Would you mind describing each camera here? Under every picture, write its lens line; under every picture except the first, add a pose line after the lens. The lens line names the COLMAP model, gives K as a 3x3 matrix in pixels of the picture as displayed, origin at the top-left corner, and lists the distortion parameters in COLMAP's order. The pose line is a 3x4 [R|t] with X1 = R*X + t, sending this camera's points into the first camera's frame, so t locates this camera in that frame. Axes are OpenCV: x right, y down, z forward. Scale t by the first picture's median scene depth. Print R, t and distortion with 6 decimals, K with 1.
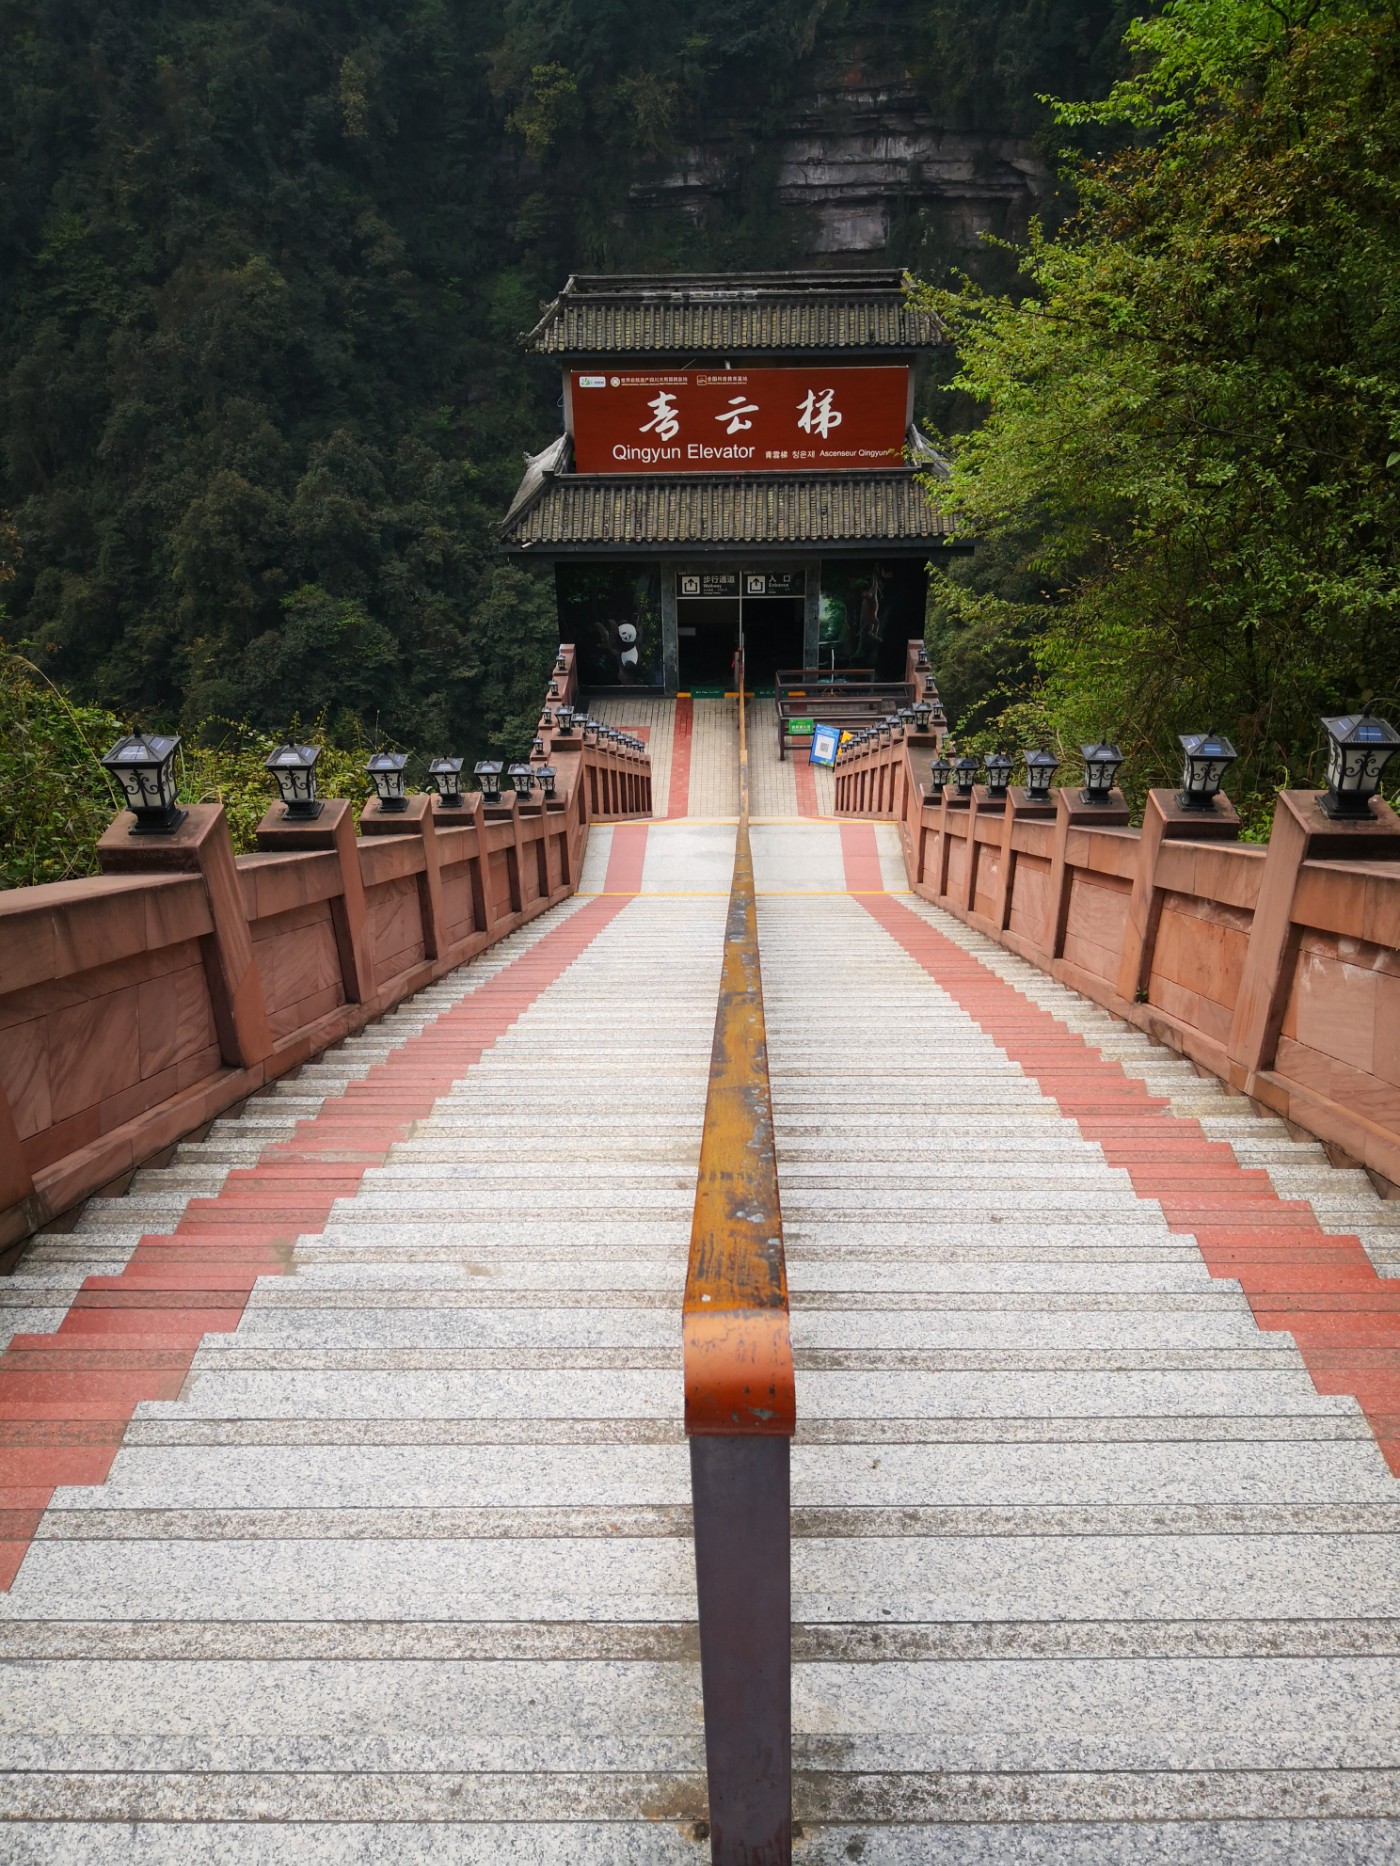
lens RADIAL K [[1553.0, 0, 700.0], [0, 1553.0, 933.0], [0, 0, 1]] dist [0.034284, -0.098737]
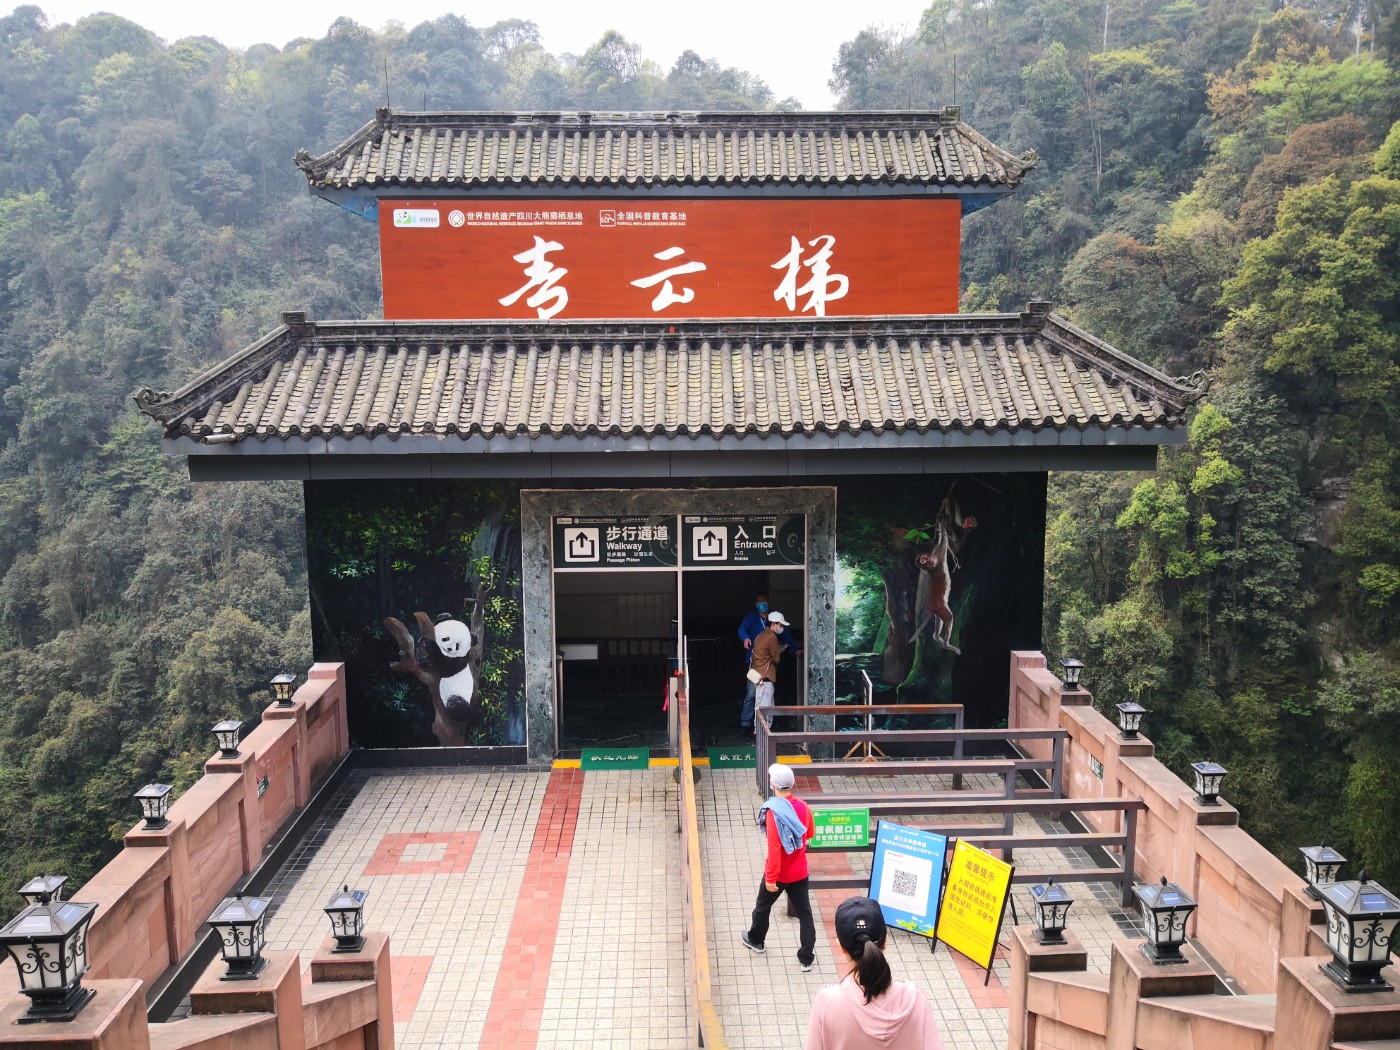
lens RADIAL K [[1165.2, 0, 700.0], [0, 1165.2, 525.0], [0, 0, 1]] dist [0.034284, -0.098737]
pose [[0.998693, 0.000202, 0.051119, 0.013103], [0.018985, 0.927008, -0.374561, -0.085054], [-0.047463, 0.375042, 0.925792, 0.633346]]
